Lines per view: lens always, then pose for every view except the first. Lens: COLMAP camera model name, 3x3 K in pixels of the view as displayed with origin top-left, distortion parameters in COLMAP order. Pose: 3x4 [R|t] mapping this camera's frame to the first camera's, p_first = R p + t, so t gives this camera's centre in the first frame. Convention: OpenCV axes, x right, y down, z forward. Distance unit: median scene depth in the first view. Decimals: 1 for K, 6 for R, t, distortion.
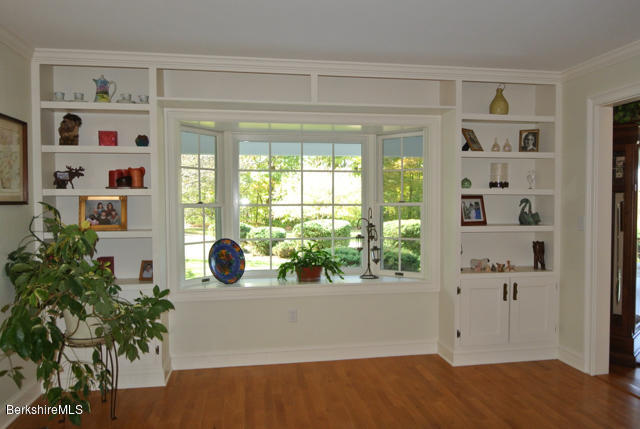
lens RADIAL K [[438.2, 0, 335.4], [0, 438.2, 217.8], [0, 0, 1]] dist [0.002186, 0.000389]
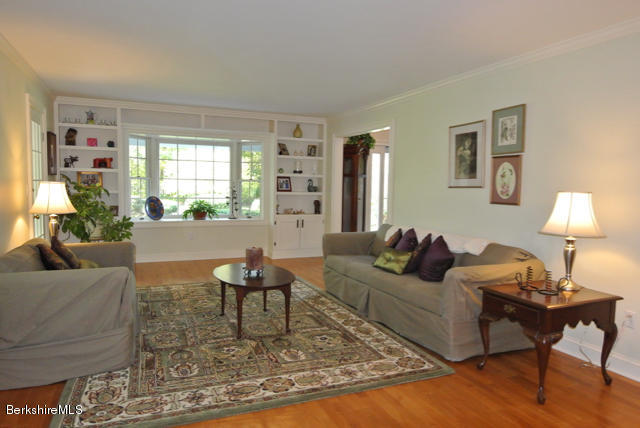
lens RADIAL K [[438.2, 0, 335.4], [0, 438.2, 217.3], [0, 0, 1]] dist [0.002186, 0.000389]
pose [[0.970977, 0.006159, 0.239094, 0.059470], [-0.016878, 0.998941, 0.042807, 0.045407], [-0.238577, -0.045600, 0.970052, -1.038485]]
